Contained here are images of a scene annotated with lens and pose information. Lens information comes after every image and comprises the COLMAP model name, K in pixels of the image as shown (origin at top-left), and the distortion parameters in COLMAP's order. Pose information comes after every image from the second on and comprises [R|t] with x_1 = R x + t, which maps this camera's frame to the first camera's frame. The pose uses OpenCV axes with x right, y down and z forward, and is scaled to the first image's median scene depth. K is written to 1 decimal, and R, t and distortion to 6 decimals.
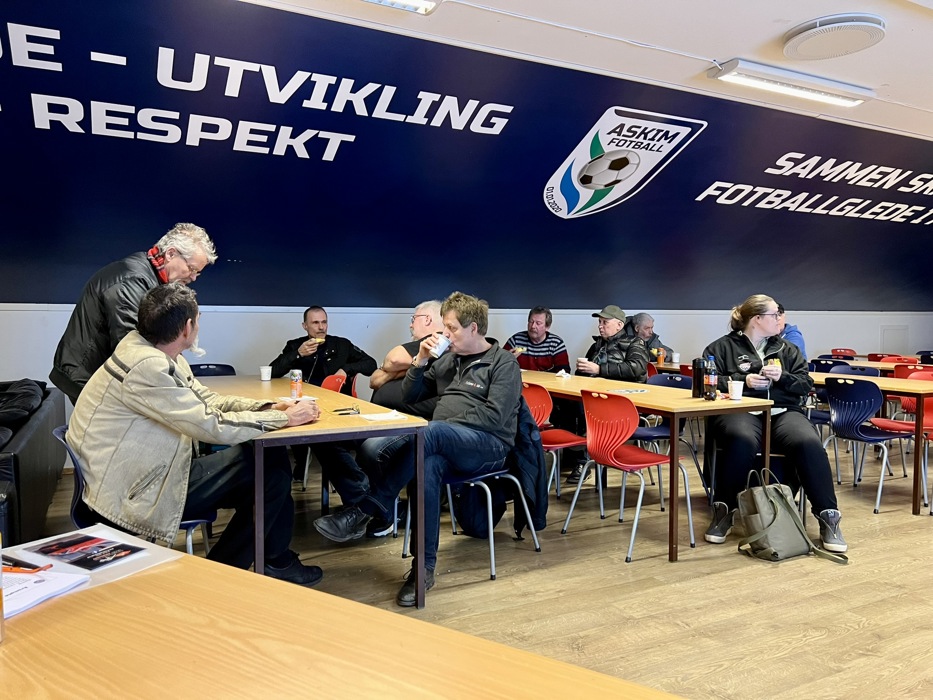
lens RADIAL K [[696.7, 0, 467.1], [0, 696.7, 351.5], [0, 0, 1]] dist [-0.006896, -0.014470]
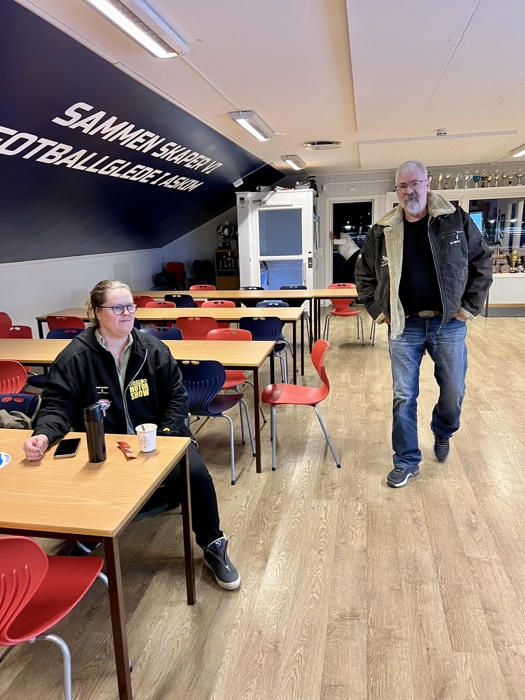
lens RADIAL K [[522.7, 0, 263.7], [0, 522.7, 350.1], [0, 0, 1]] dist [-0.006896, -0.014470]
pose [[0.624507, -0.186743, 0.758365, 0.041643], [0.066962, 0.980222, 0.186231, -0.073671], [-0.778143, -0.065521, 0.624660, 0.334542]]
